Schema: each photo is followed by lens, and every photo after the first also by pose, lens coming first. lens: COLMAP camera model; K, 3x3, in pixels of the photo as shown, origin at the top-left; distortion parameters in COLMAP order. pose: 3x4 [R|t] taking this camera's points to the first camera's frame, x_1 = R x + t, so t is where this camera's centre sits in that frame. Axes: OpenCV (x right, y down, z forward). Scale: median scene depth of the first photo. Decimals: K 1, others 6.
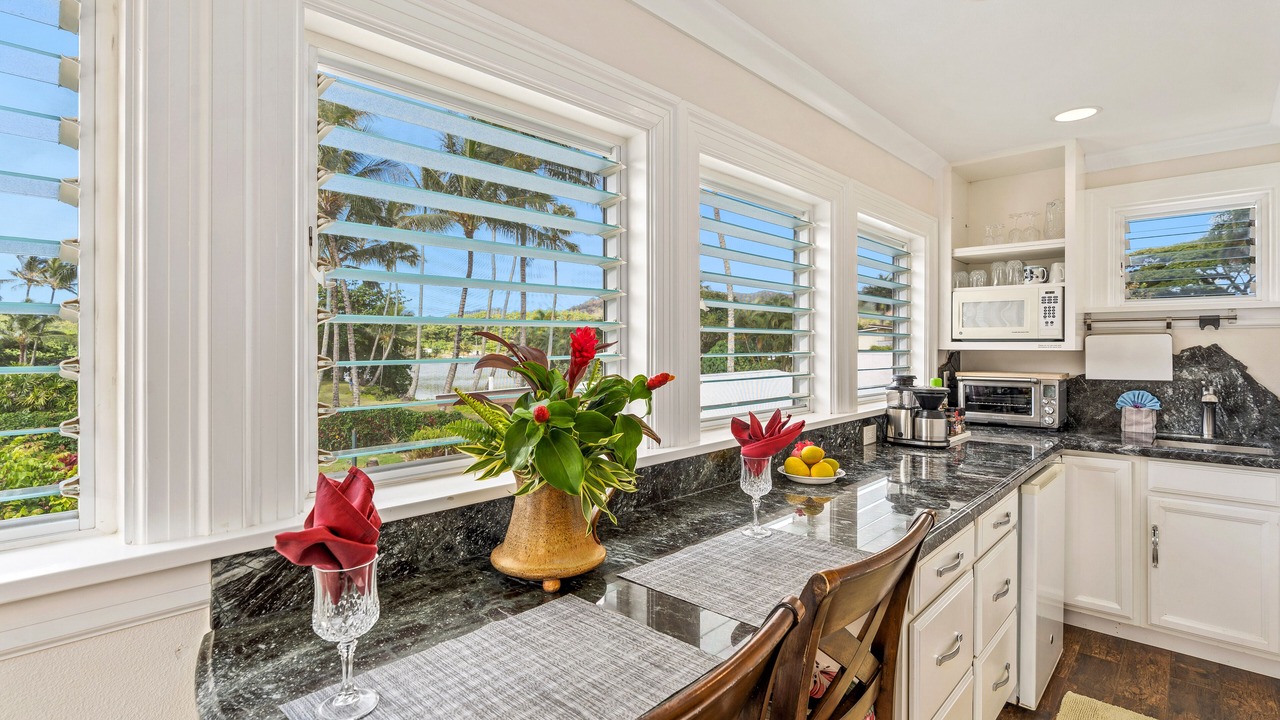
lens RADIAL K [[606.9, 0, 616.8], [0, 606.9, 350.3], [0, 0, 1]] dist [0.000382, 0.000861]
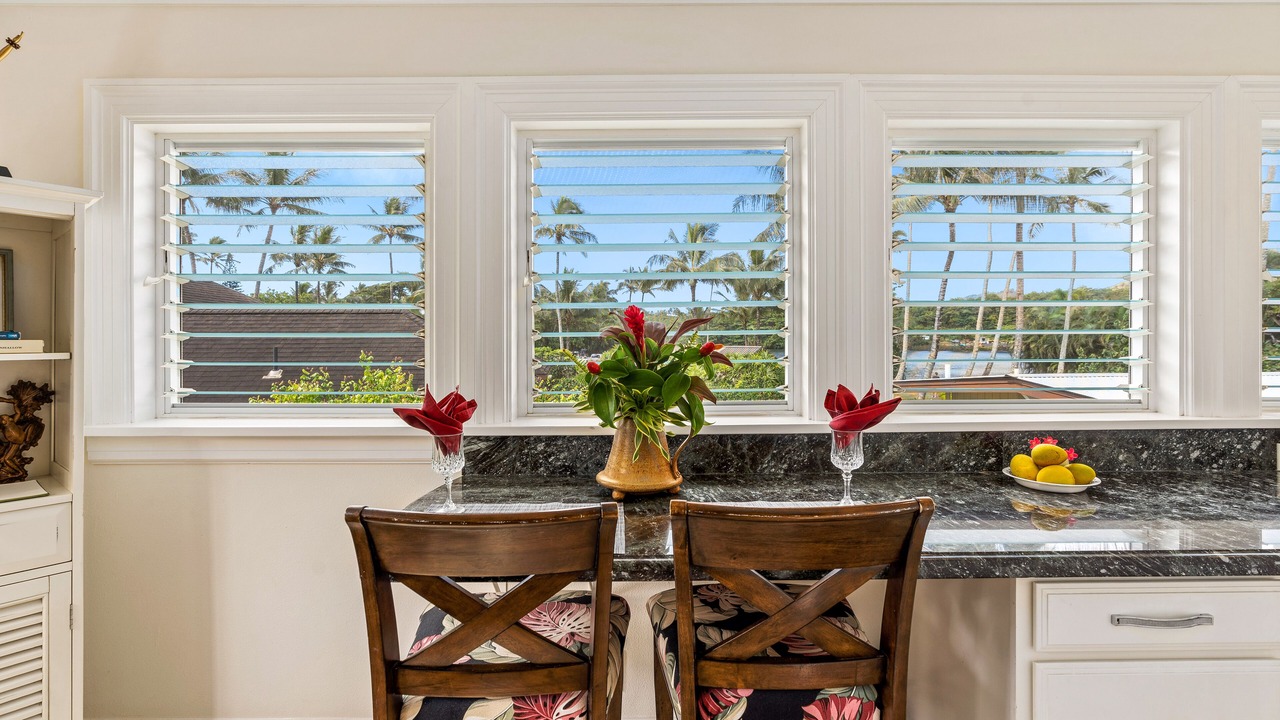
lens RADIAL K [[606.9, 0, 632.1], [0, 606.9, 341.3], [0, 0, 1]] dist [0.000382, 0.000861]
pose [[0.693403, 0.005526, -0.720528, 0.664948], [-0.002495, 0.999983, 0.005268, 0.024238], [0.720545, -0.001855, 0.693405, 0.054018]]
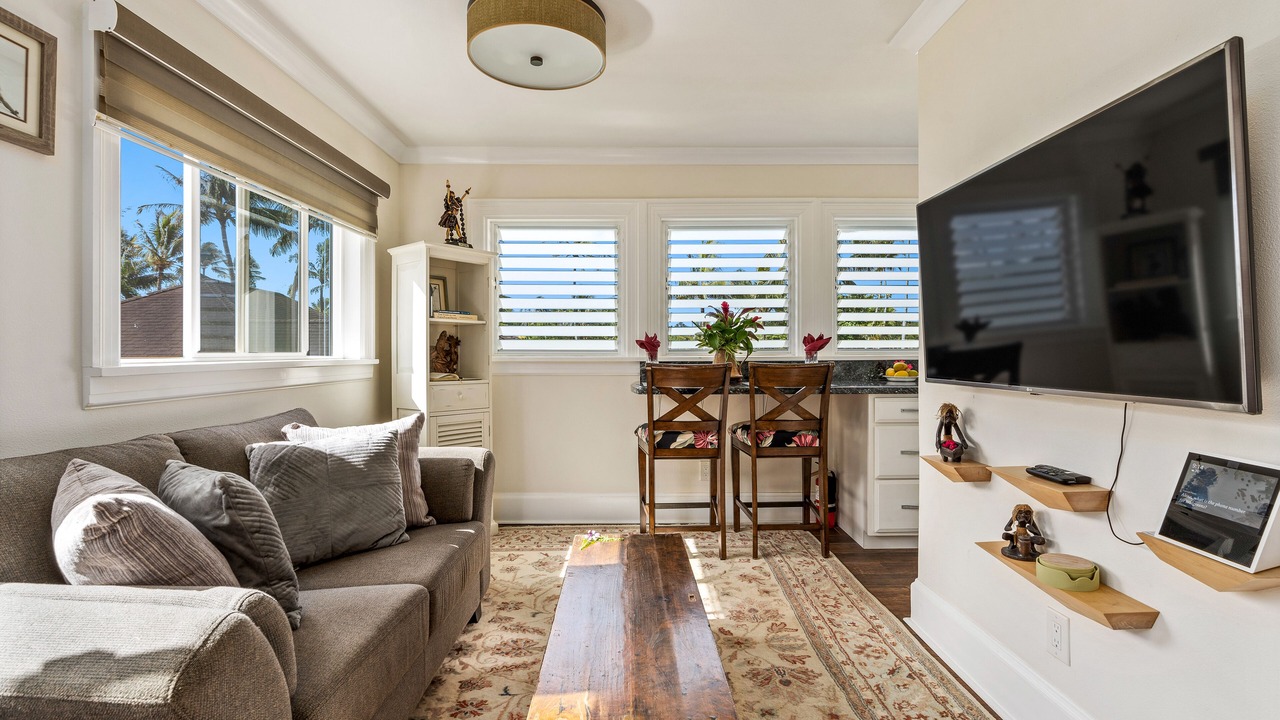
lens RADIAL K [[606.9, 0, 656.3], [0, 606.9, 352.2], [0, 0, 1]] dist [0.000382, 0.000861]
pose [[0.714061, -0.002376, -0.700080, 1.434807], [-0.001456, 0.999987, -0.004878, 0.183162], [0.700082, 0.004503, 0.714048, -1.148927]]
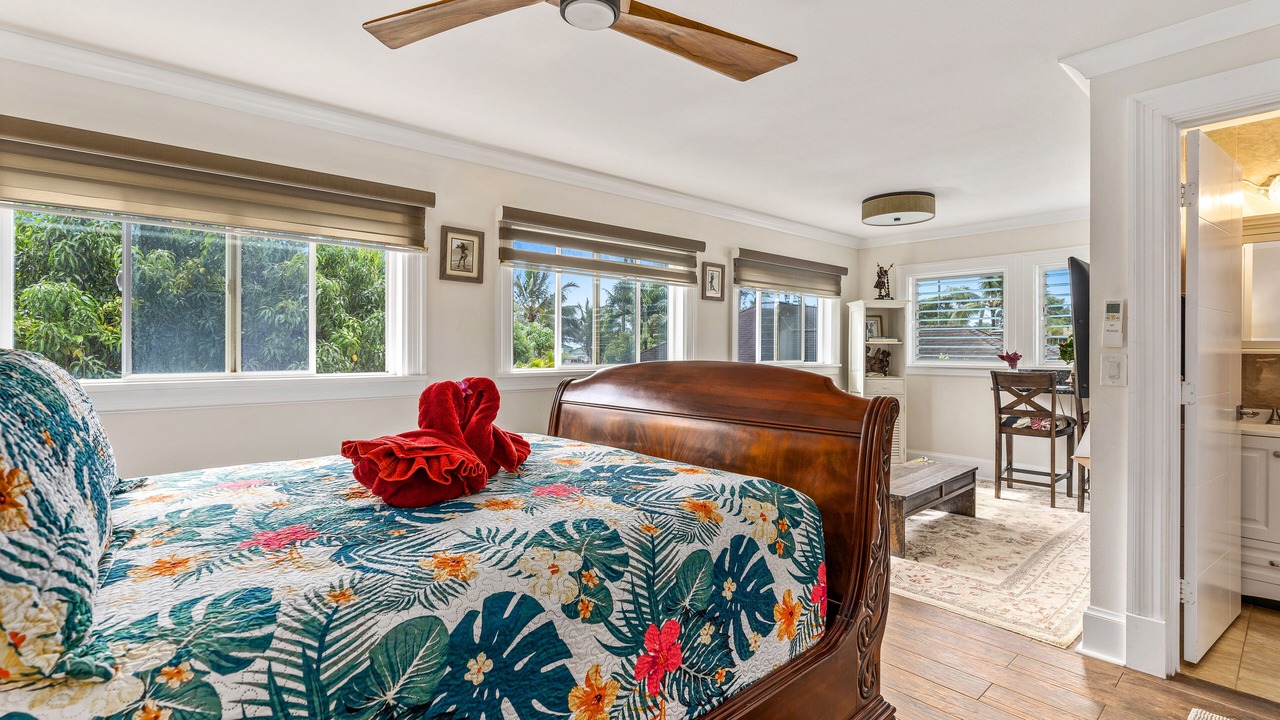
lens RADIAL K [[606.9, 0, 650.1], [0, 606.9, 351.9], [0, 0, 1]] dist [0.000382, 0.000861]
pose [[-0.037297, 0.006077, -0.999286, 3.281068], [-0.003520, 0.999975, 0.006212, 0.095217], [0.999298, 0.003750, -0.037275, -1.408172]]
